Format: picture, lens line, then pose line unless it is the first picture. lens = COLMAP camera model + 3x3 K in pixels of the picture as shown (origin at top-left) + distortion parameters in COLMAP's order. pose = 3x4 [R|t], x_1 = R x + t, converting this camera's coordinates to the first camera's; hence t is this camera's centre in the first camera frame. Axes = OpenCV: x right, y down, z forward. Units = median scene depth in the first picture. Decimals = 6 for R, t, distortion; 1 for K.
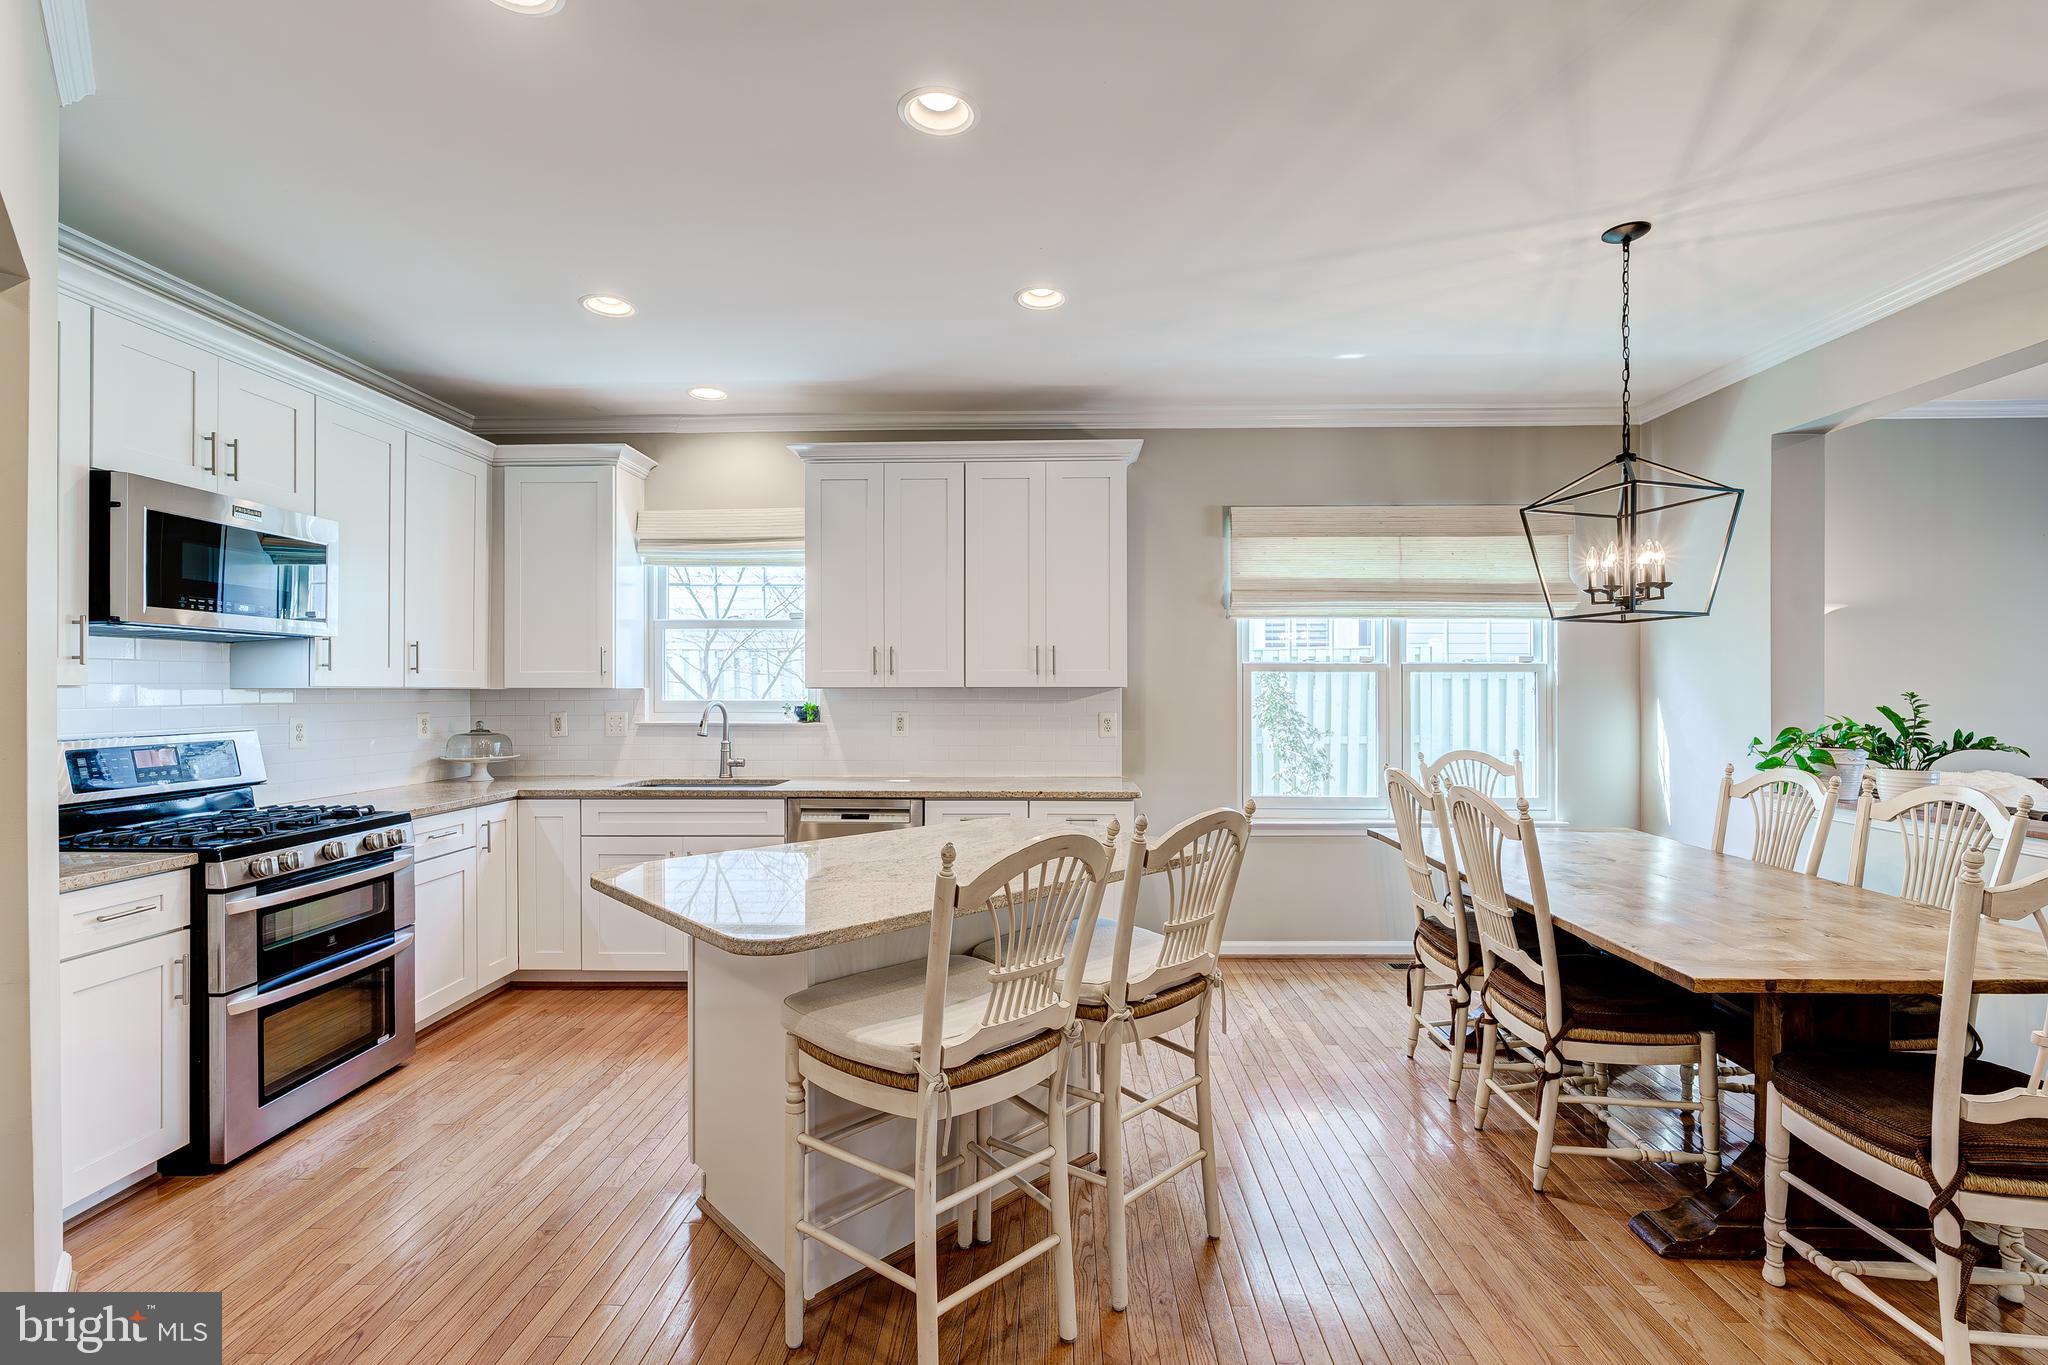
lens RADIAL K [[904.4, 0, 1024.0], [0, 904.4, 682.5], [0, 0, 1]] dist [-0.001162, -0.000048]
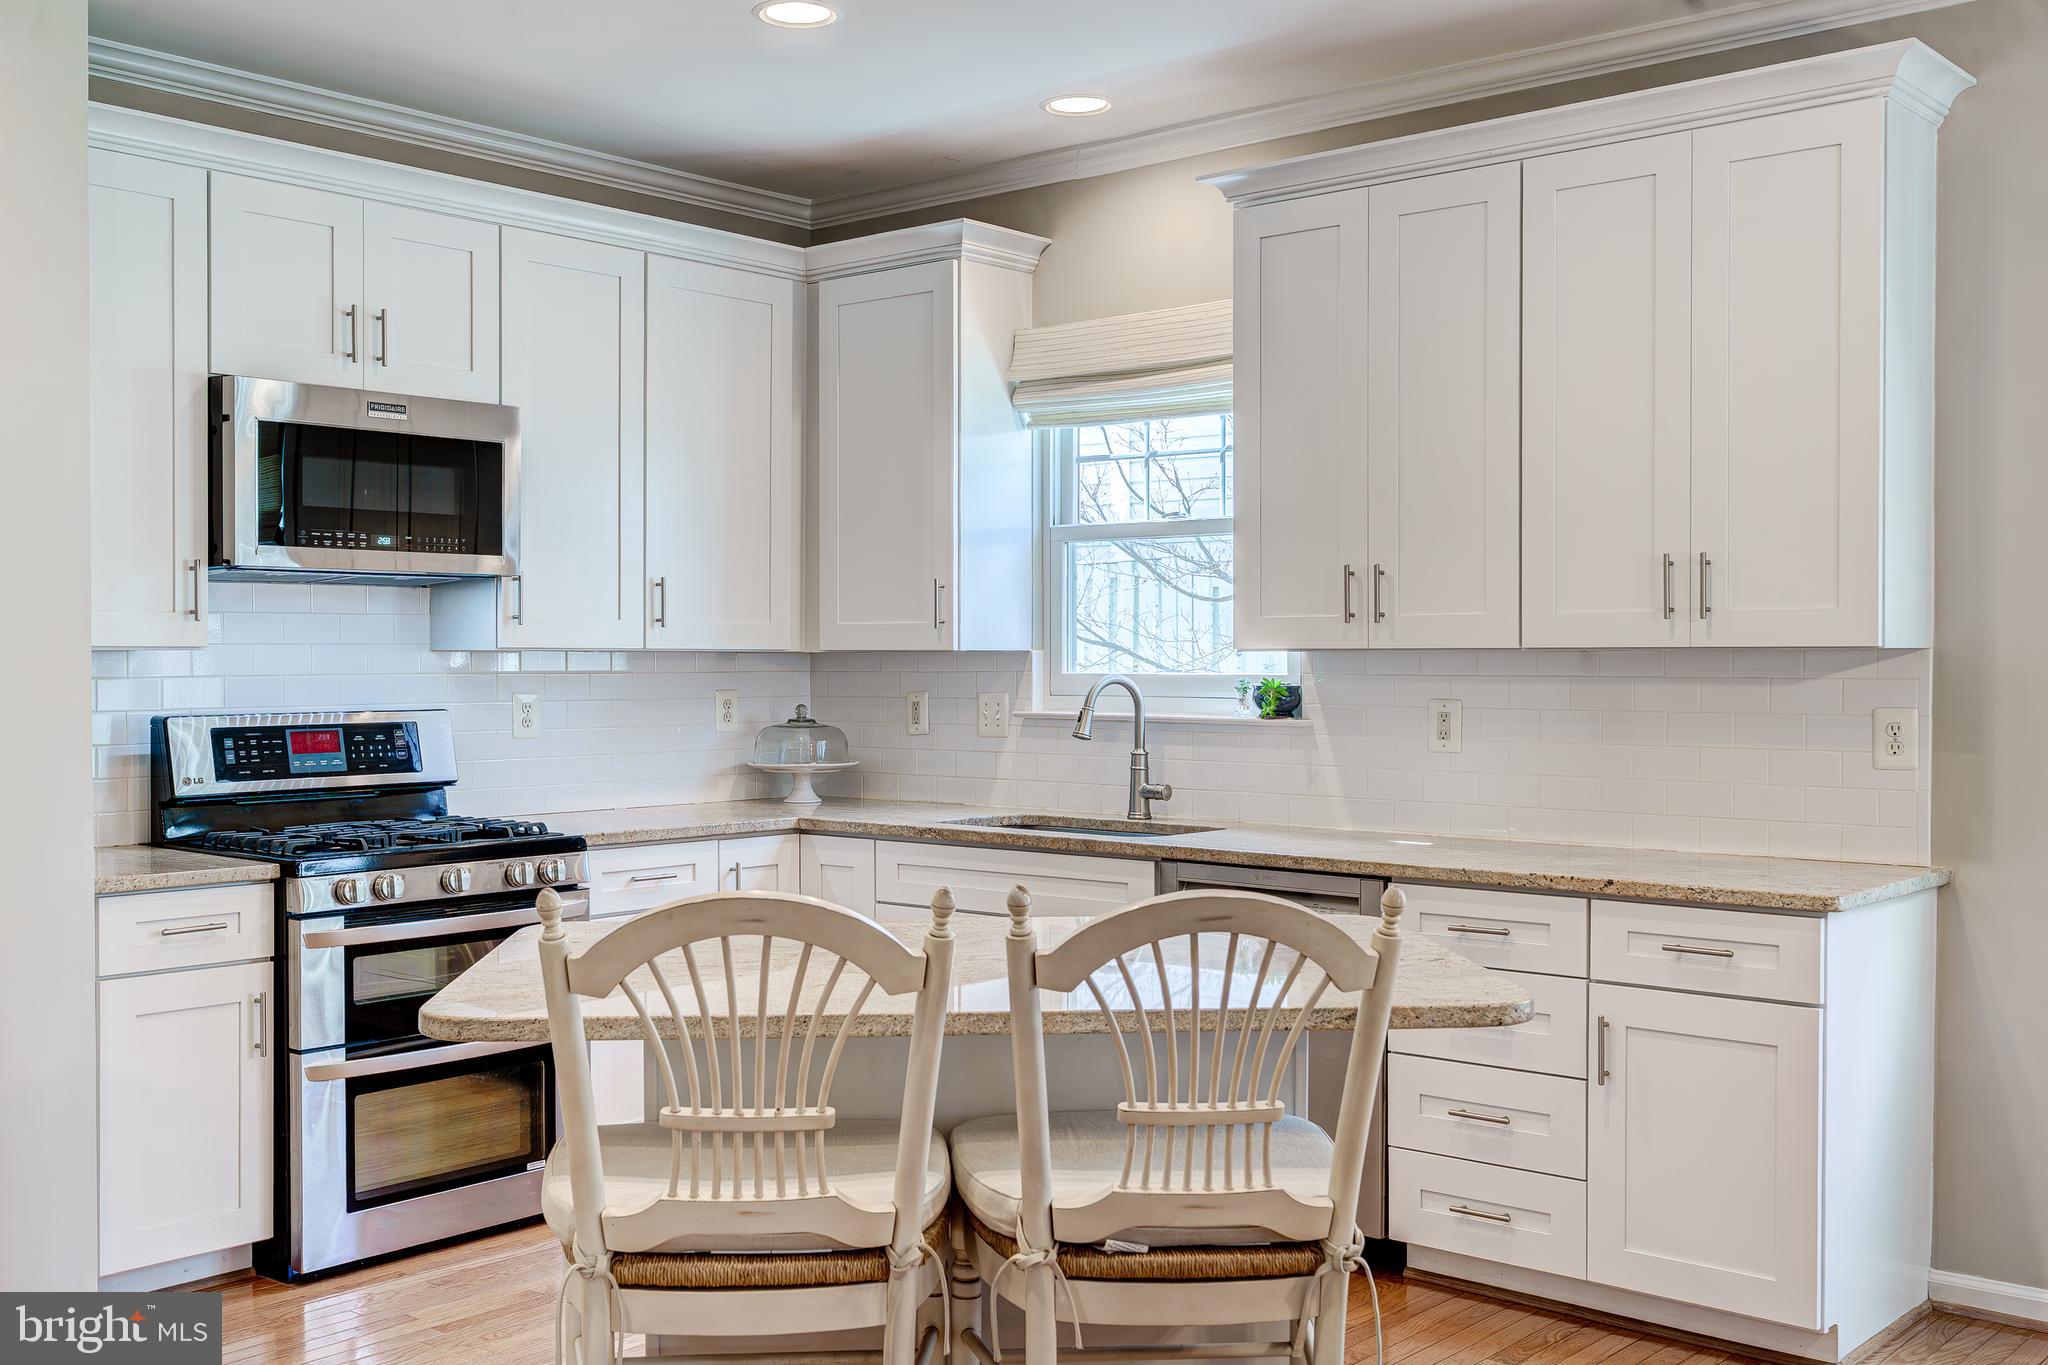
lens RADIAL K [[2040.9, 0, 1024.2], [0, 2040.9, 658.8], [0, 0, 1]] dist [-0.005490, 0.008302]
pose [[0.776839, 0.002397, -0.629695, 0.429136], [0.003775, 0.999957, 0.008463, 0.000956], [0.629688, -0.008952, 0.776796, 0.032447]]
